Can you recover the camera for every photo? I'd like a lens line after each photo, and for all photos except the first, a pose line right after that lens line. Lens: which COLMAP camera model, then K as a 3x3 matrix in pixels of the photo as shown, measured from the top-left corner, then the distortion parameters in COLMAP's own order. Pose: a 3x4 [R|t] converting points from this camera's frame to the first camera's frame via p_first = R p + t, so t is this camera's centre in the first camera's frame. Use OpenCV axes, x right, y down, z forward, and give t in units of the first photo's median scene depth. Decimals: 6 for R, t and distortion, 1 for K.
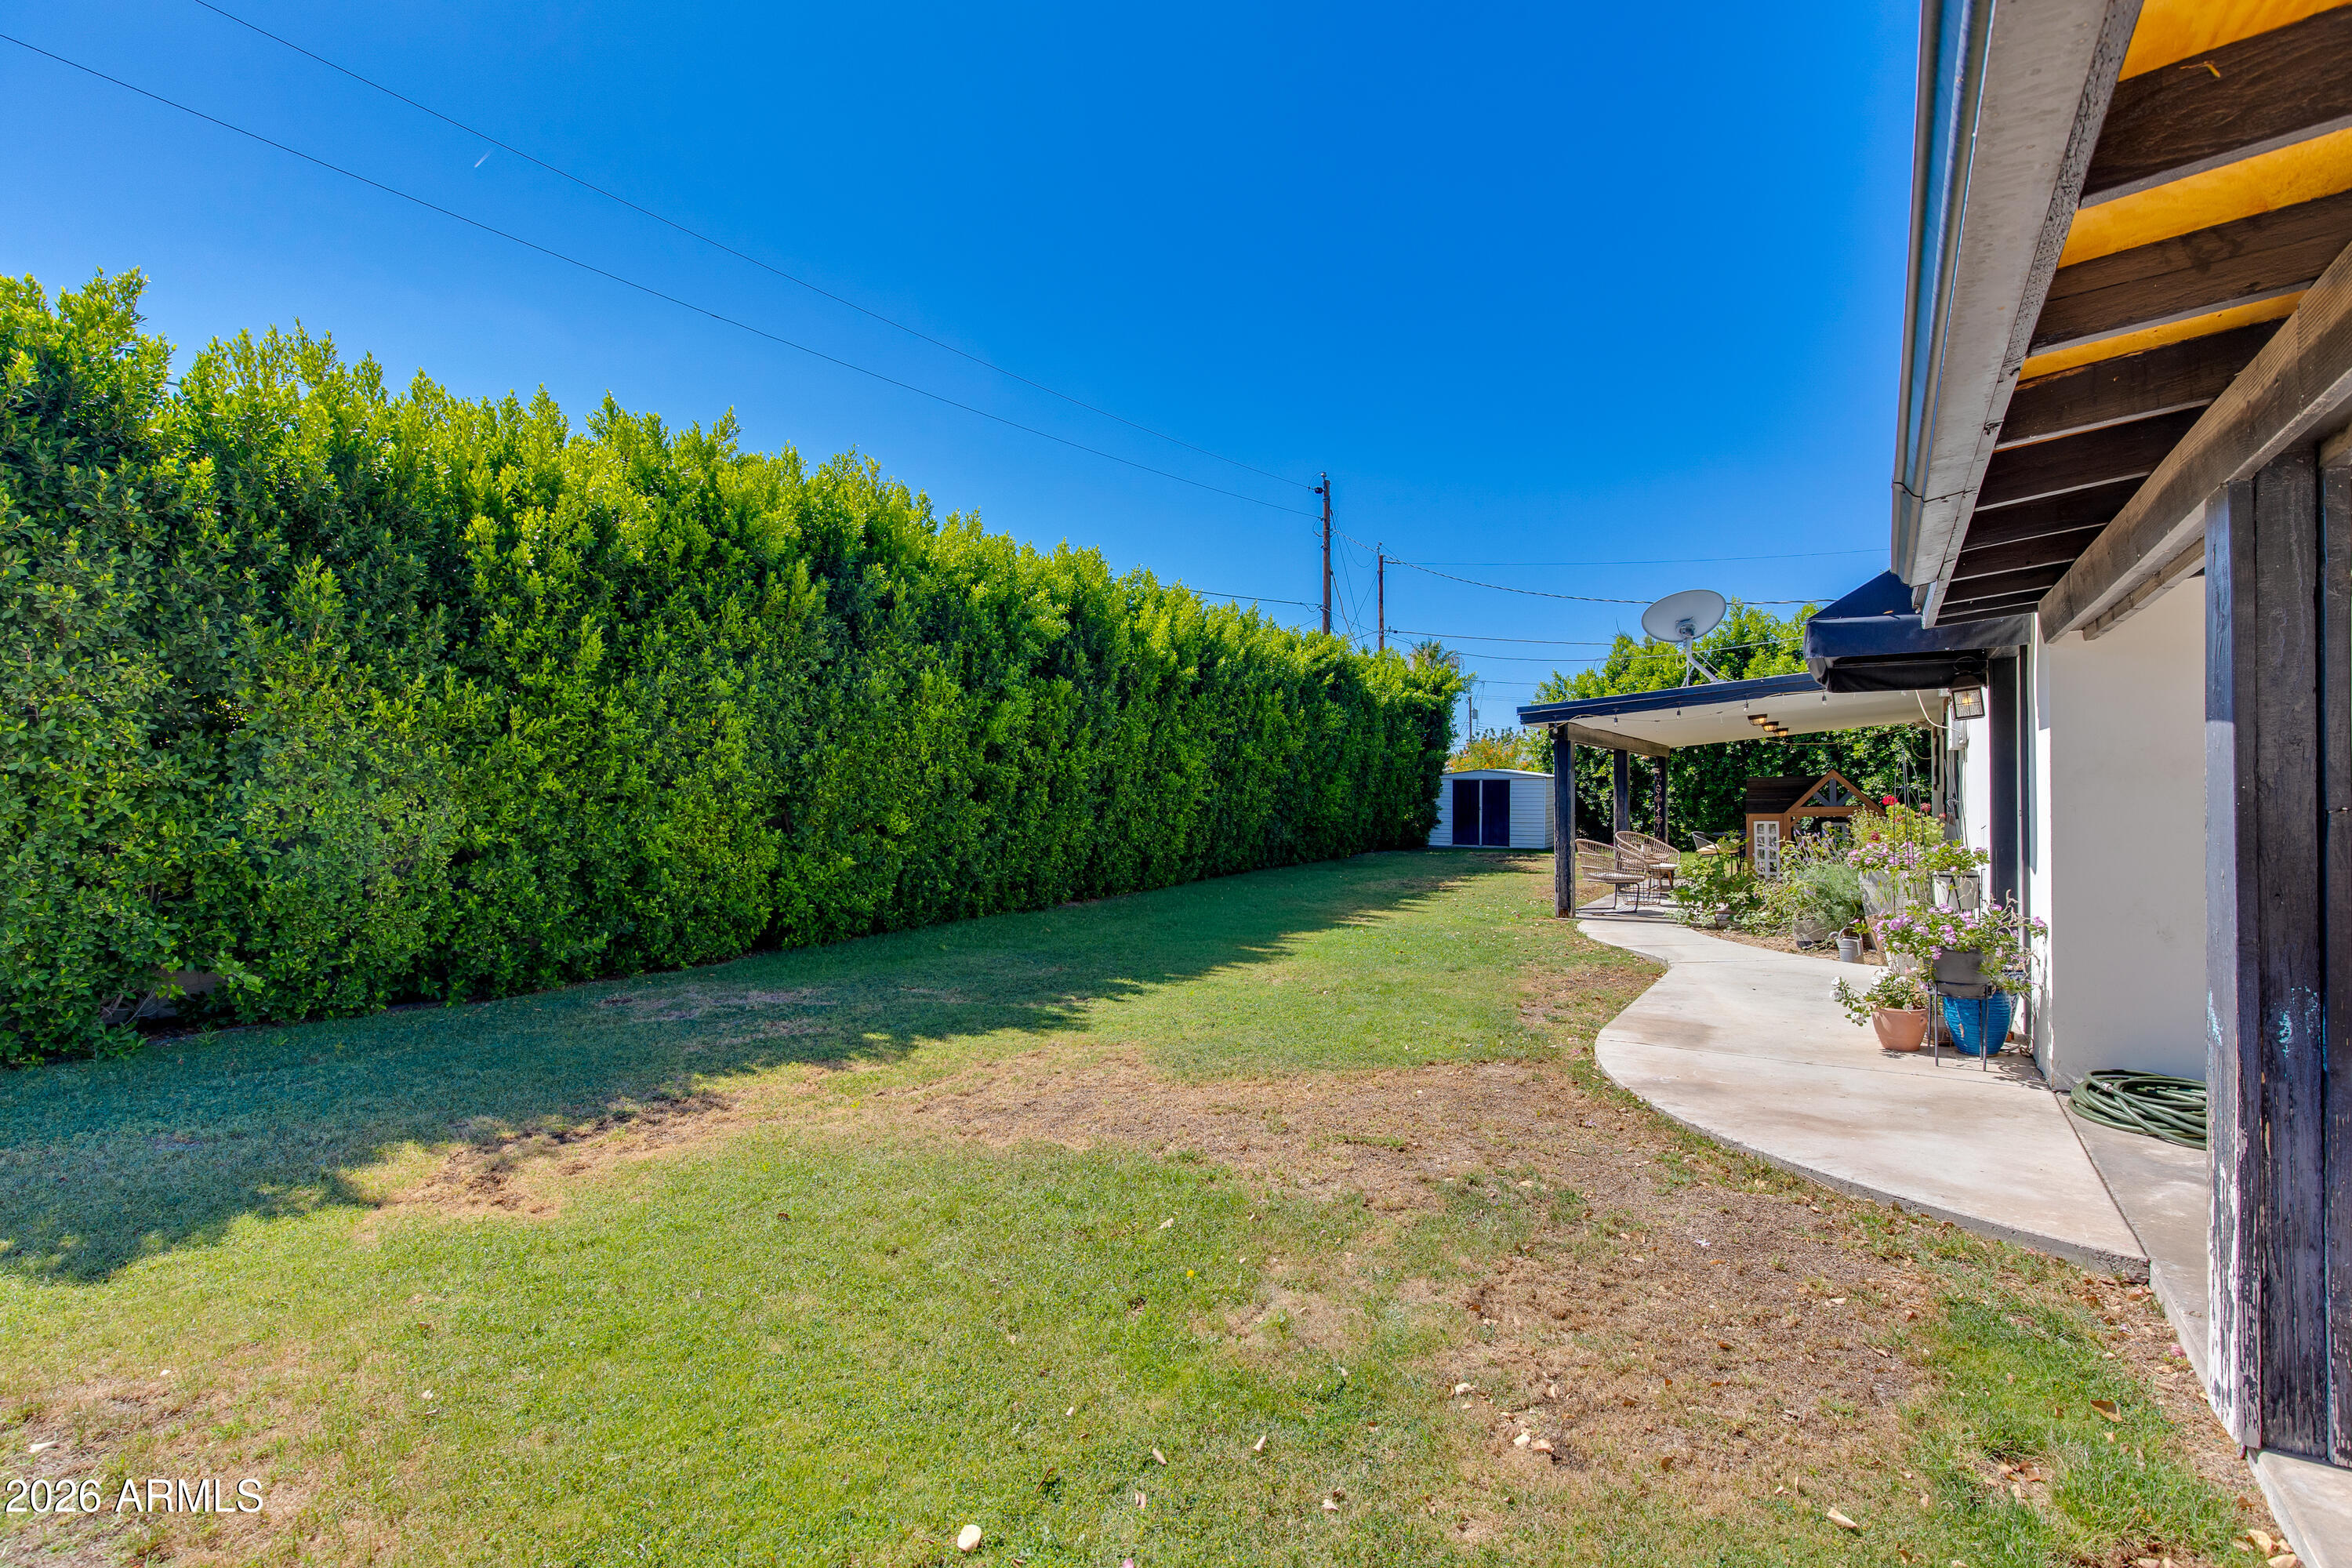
lens RADIAL K [[1063.0, 0, 1179.3], [0, 1063.0, 793.8], [0, 0, 1]] dist [0.002845, 0.000170]
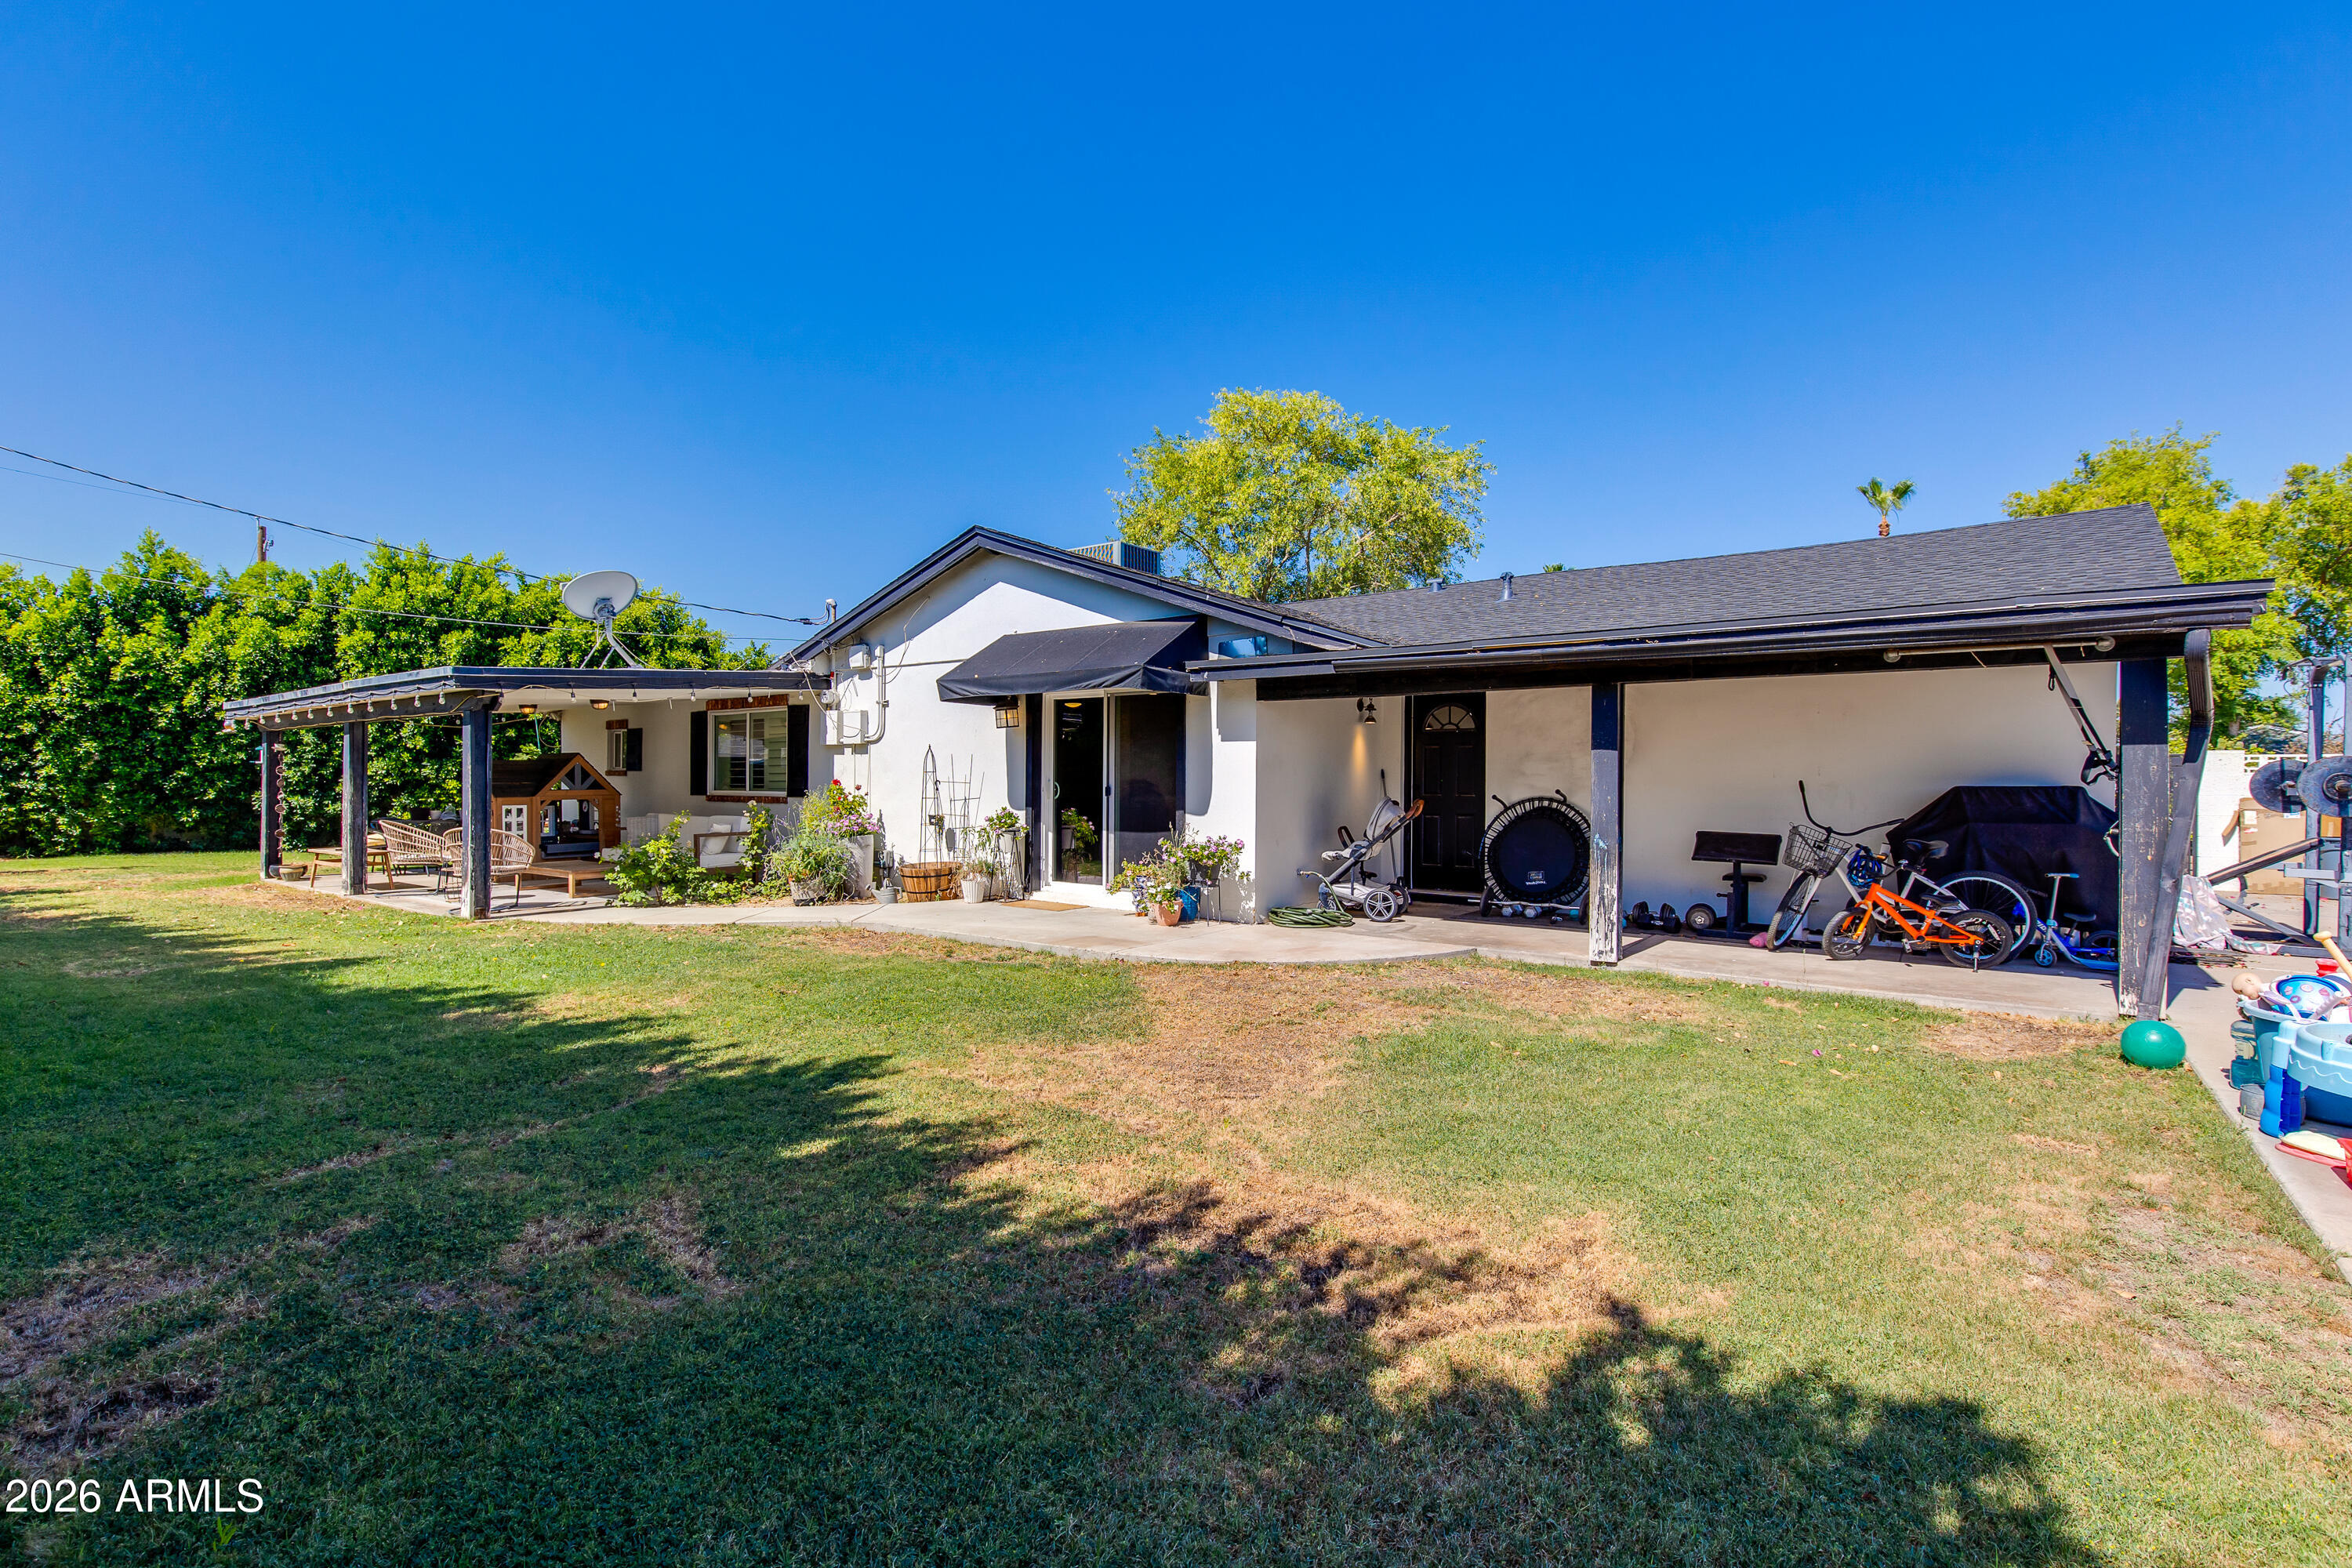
lens RADIAL K [[1063.0, 0, 1179.3], [0, 1063.0, 793.8], [0, 0, 1]] dist [0.002845, 0.000170]
pose [[0.024414, -0.003583, 0.999696, -0.905784], [-0.004583, 0.999983, 0.003696, 0.018944], [-0.999691, -0.004672, 0.024398, 0.781706]]
